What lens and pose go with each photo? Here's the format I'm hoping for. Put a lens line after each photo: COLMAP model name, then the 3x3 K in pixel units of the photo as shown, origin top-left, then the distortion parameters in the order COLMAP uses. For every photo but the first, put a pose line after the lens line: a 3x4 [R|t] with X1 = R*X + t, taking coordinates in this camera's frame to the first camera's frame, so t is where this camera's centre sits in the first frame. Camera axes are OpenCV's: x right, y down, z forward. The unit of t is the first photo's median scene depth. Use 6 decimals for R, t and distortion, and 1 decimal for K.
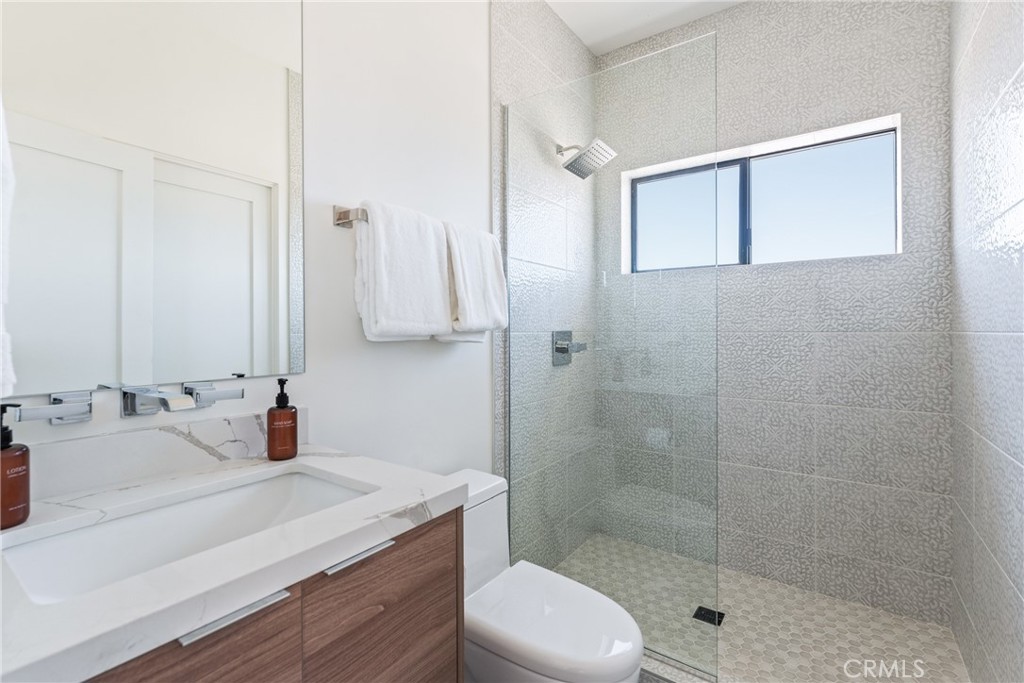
lens RADIAL K [[467.6, 0, 518.6], [0, 467.6, 335.4], [0, 0, 1]] dist [-0.005025, 0.000227]
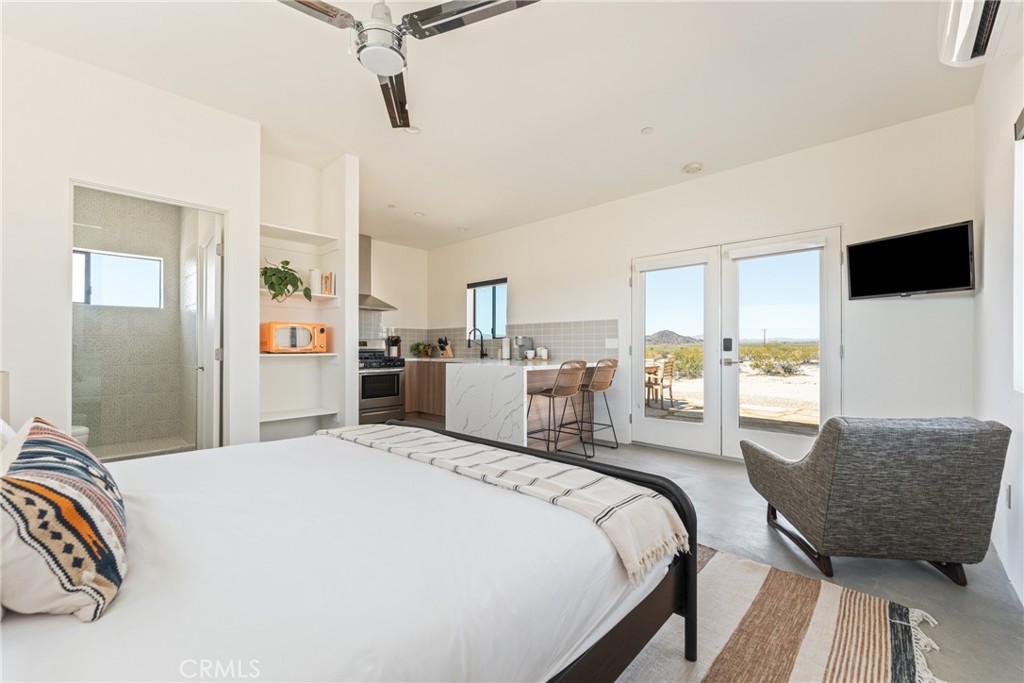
lens RADIAL K [[412.0, 0, 517.4], [0, 412.0, 346.4], [0, 0, 1]] dist [-0.008368, -0.000558]
pose [[0.145875, 0.007431, 0.989275, -1.862334], [0.008101, 0.999929, -0.008705, 0.127265], [-0.989270, 0.009284, 0.145804, -2.101715]]
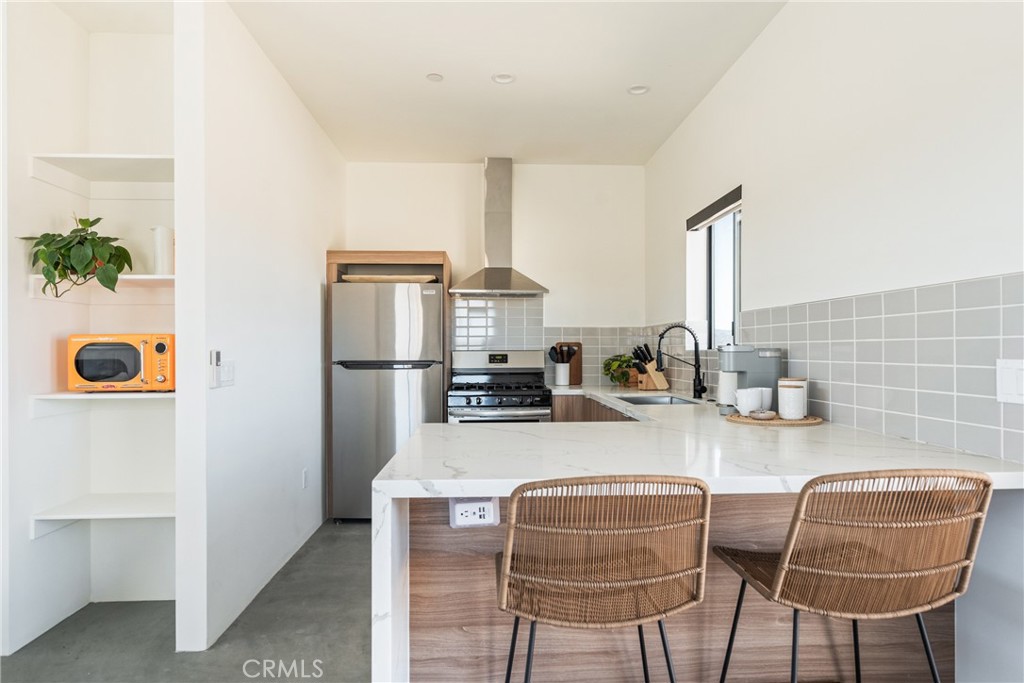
lens RADIAL K [[603.9, 0, 514.0], [0, 603.9, 348.4], [0, 0, 1]] dist [0.001663, -0.003010]
pose [[0.792436, 0.002010, 0.609951, 0.357351], [0.006618, 0.999907, -0.011892, 0.020360], [-0.609919, 0.013461, 0.792350, -2.716166]]
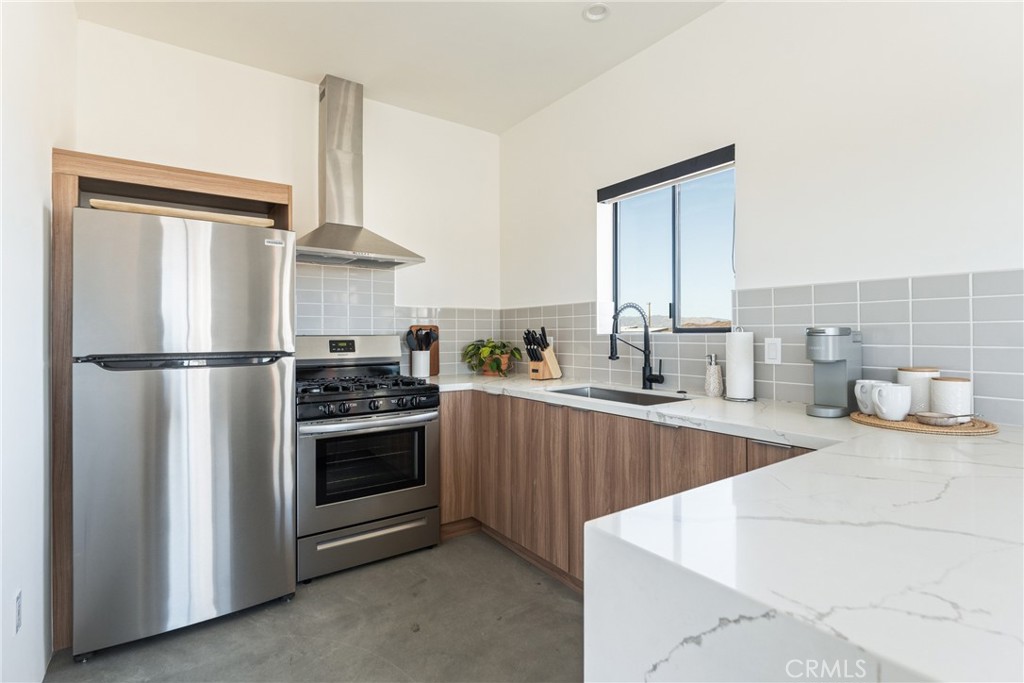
lens RADIAL K [[494.1, 0, 514.1], [0, 494.1, 328.2], [0, 0, 1]] dist [0.002910, -0.001352]
pose [[0.342025, 0.011602, 0.939619, 0.679612], [0.012363, 0.999782, -0.016845, 0.004021], [-0.939610, 0.017378, 0.341806, -1.192953]]
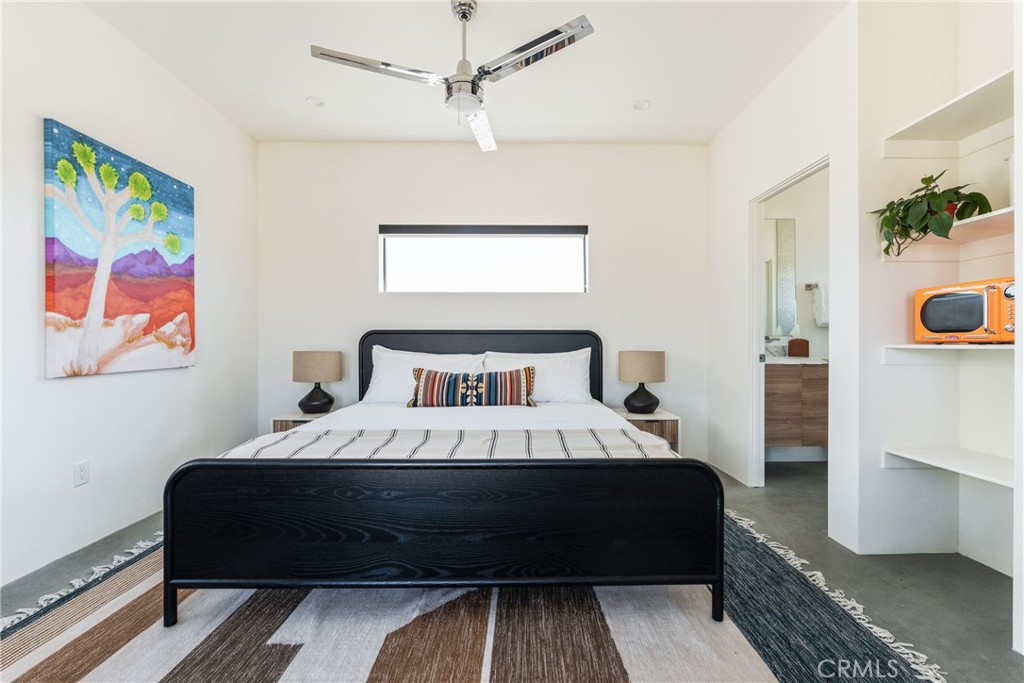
lens RADIAL K [[430.4, 0, 513.8], [0, 430.4, 342.3], [0, 0, 1]] dist [-0.007889, 0.001014]
pose [[0.585415, 0.003946, -0.810724, 0.804138], [-0.010333, 0.999943, -0.002594, 0.147561], [0.810668, 0.009896, 0.585423, -2.297990]]
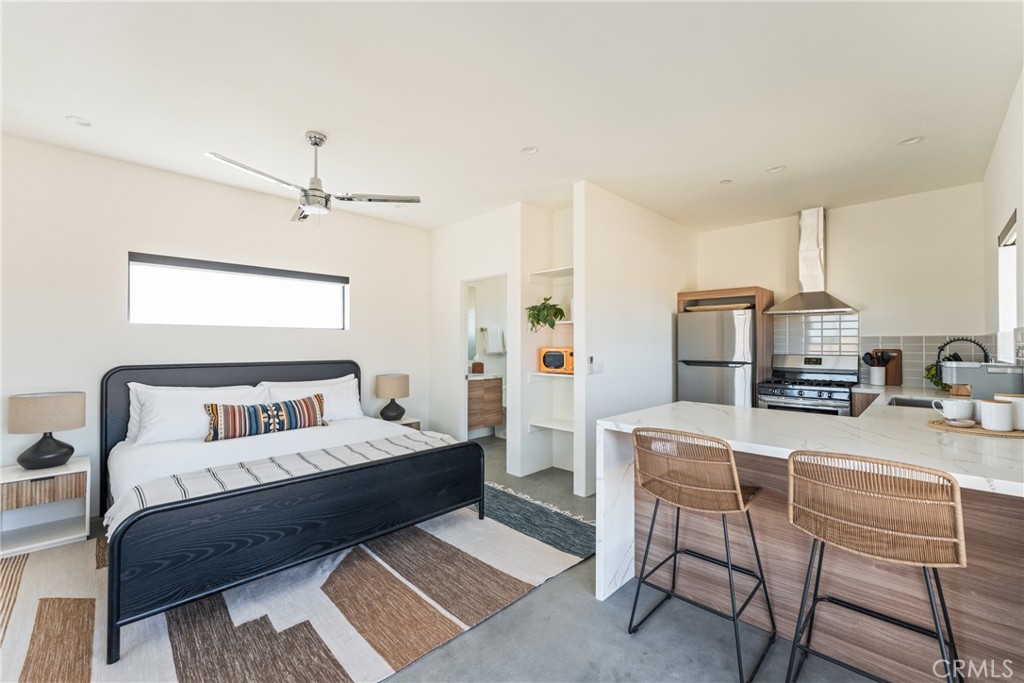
lens RADIAL K [[412.0, 0, 514.3], [0, 412.0, 340.2], [0, 0, 1]] dist [-0.008368, -0.000558]
pose [[0.985673, 0.003275, -0.168634, 0.739495], [-0.007050, 0.999738, -0.021790, -0.044795], [0.168518, 0.022666, 0.985438, -3.408349]]
